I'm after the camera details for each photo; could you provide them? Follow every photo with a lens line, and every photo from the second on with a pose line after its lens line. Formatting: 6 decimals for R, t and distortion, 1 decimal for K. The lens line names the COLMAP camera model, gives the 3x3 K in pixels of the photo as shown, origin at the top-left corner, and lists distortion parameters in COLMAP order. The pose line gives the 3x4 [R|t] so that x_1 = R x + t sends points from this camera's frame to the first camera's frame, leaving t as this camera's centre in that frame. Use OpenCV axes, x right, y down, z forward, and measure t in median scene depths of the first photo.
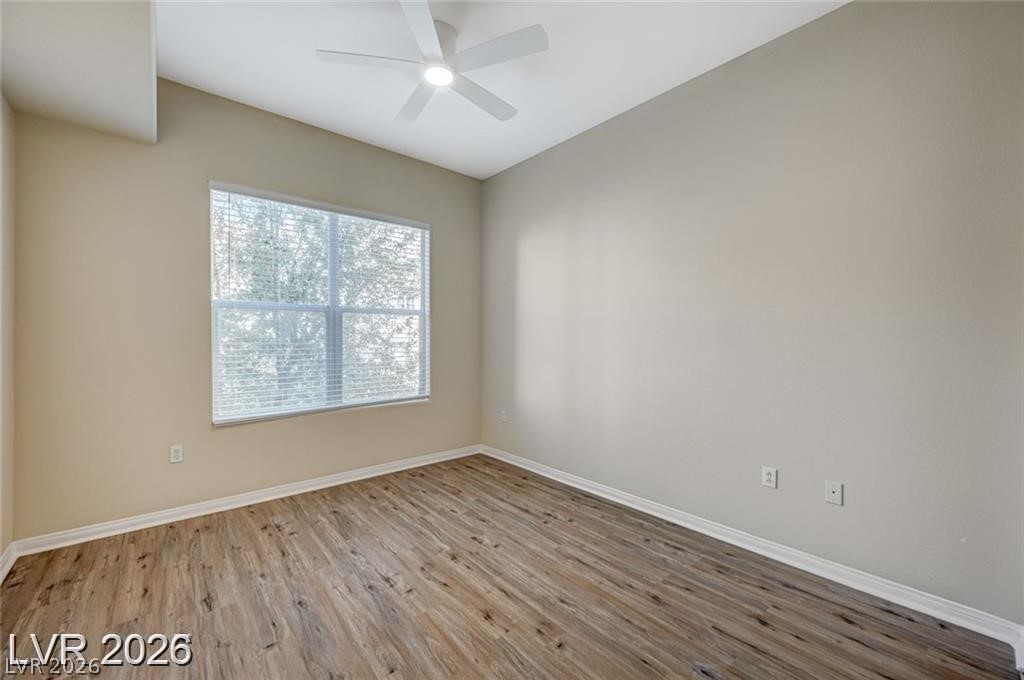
lens RADIAL K [[407.1, 0, 514.0], [0, 407.1, 339.5], [0, 0, 1]] dist [-0.002931, -0.000243]
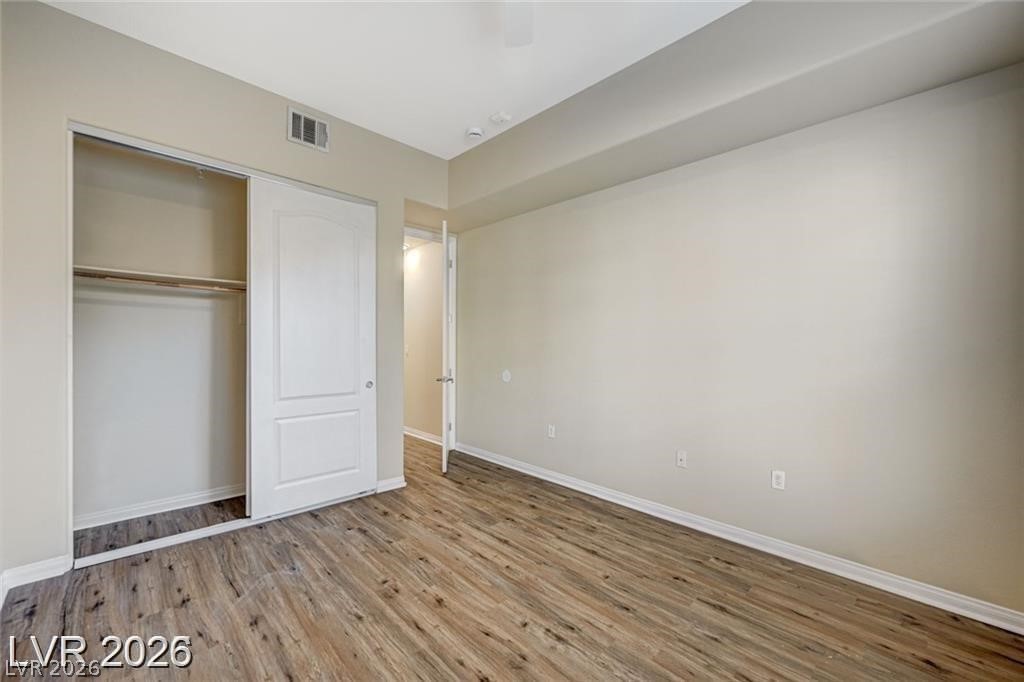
lens RADIAL K [[407.1, 0, 514.0], [0, 407.1, 340.5], [0, 0, 1]] dist [-0.002931, -0.000243]
pose [[-0.998192, -0.013501, -0.058577, -0.160313], [-0.013459, 0.999909, -0.001123, -0.010415], [0.058587, -0.000332, -0.998282, 1.777103]]
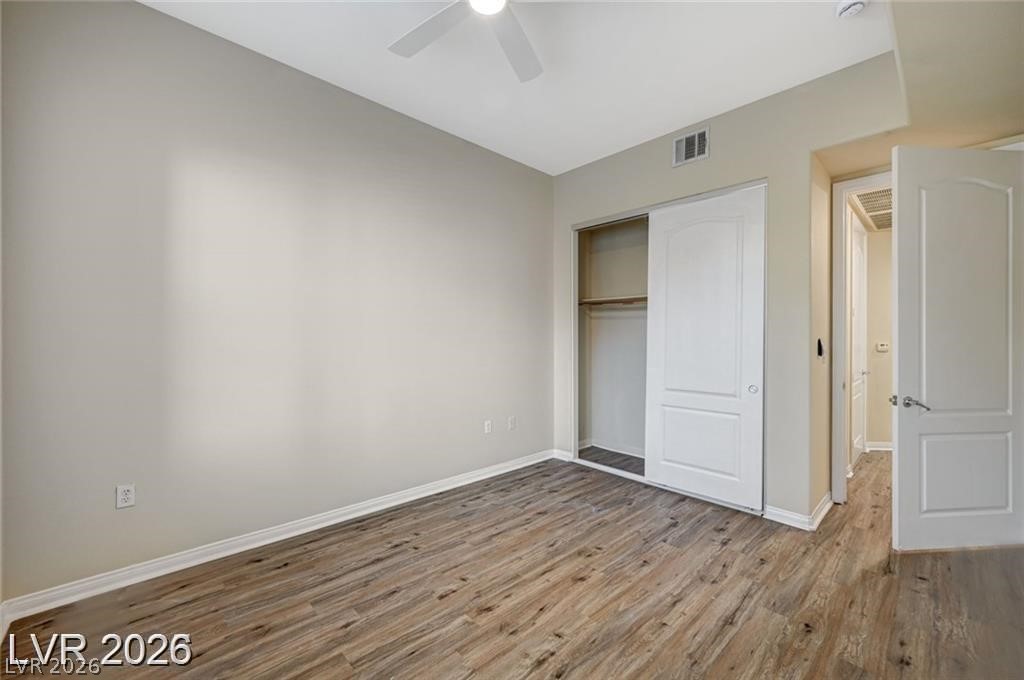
lens RADIAL K [[407.1, 0, 514.0], [0, 407.1, 339.5], [0, 0, 1]] dist [-0.002931, -0.000243]
pose [[-0.047062, -0.004176, 0.998883, -1.031548], [-0.002474, 0.999989, 0.004064, -0.006291], [-0.998889, -0.002280, -0.047071, 1.061758]]
